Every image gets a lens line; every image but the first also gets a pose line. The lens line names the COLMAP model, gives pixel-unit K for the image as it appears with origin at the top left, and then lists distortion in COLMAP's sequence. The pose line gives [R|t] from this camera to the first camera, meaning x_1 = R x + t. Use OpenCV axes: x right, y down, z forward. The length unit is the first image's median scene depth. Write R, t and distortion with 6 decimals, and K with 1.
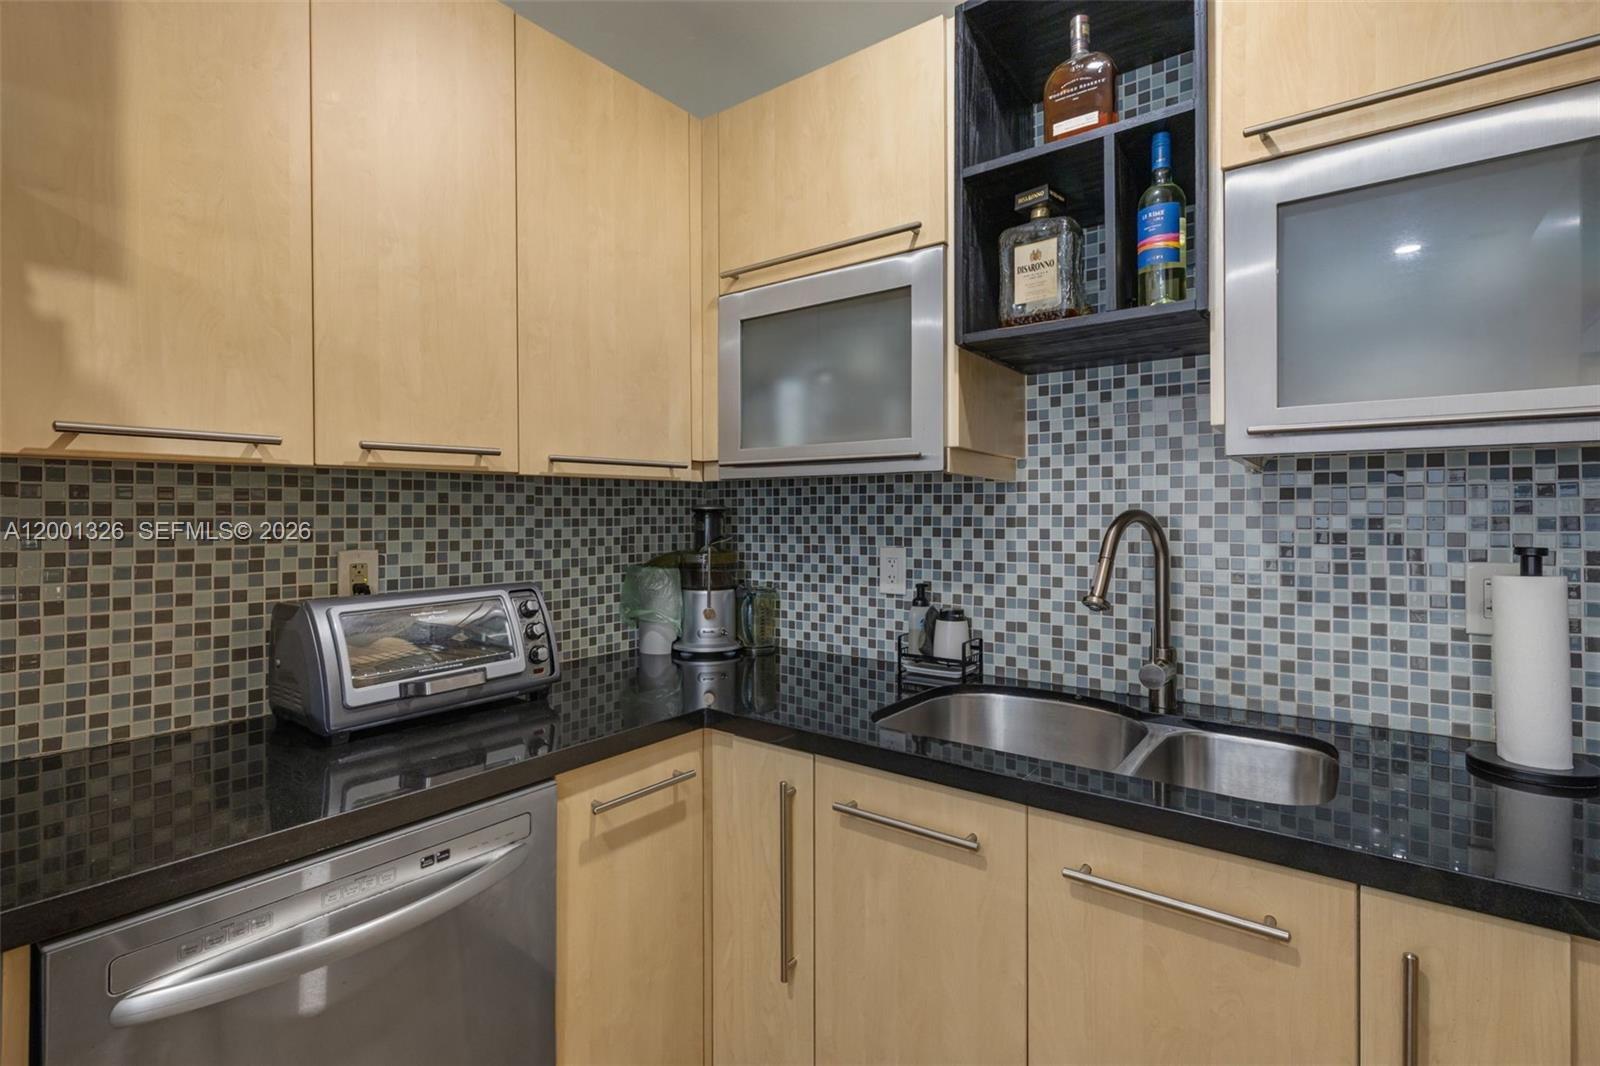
lens RADIAL K [[751.5, 0, 790.7], [0, 751.5, 513.0], [0, 0, 1]] dist [-0.007973, 0.002529]
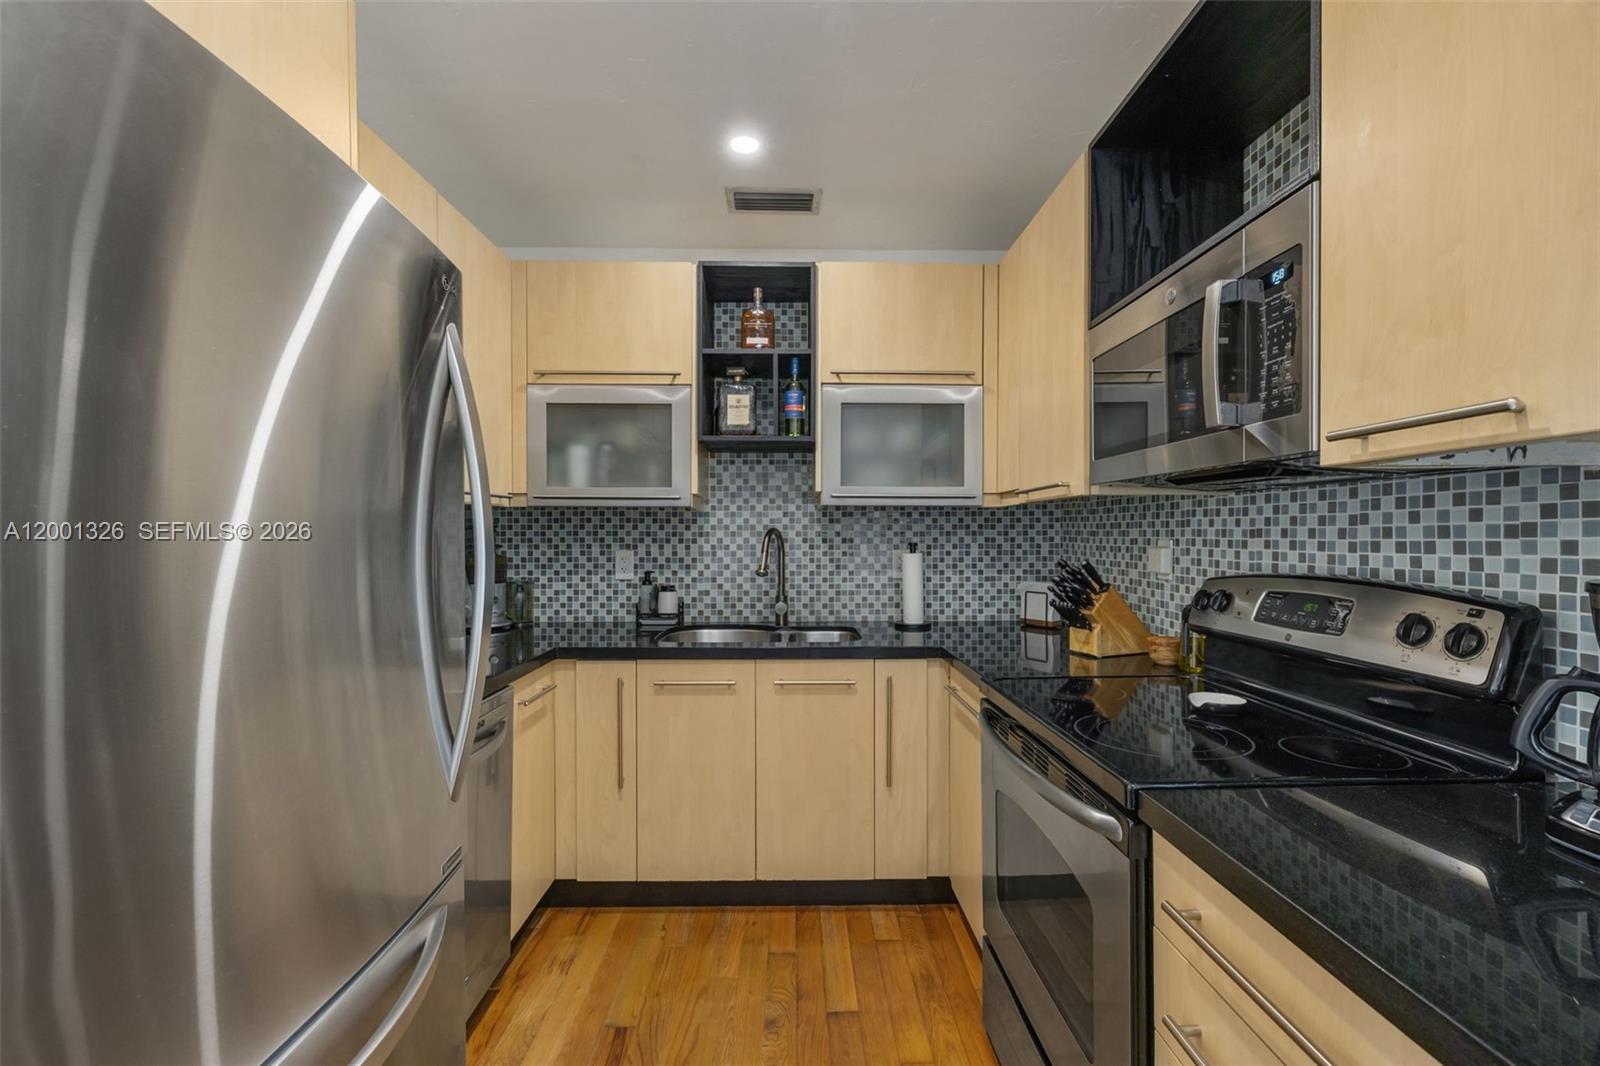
lens RADIAL K [[751.5, 0, 800.9], [0, 751.5, 533.7], [0, 0, 1]] dist [-0.007973, 0.002529]
pose [[0.783678, -0.001137, 0.621167, -0.704223], [-0.003484, 0.999975, 0.006226, -0.001435], [-0.621158, -0.007043, 0.783654, -0.608097]]
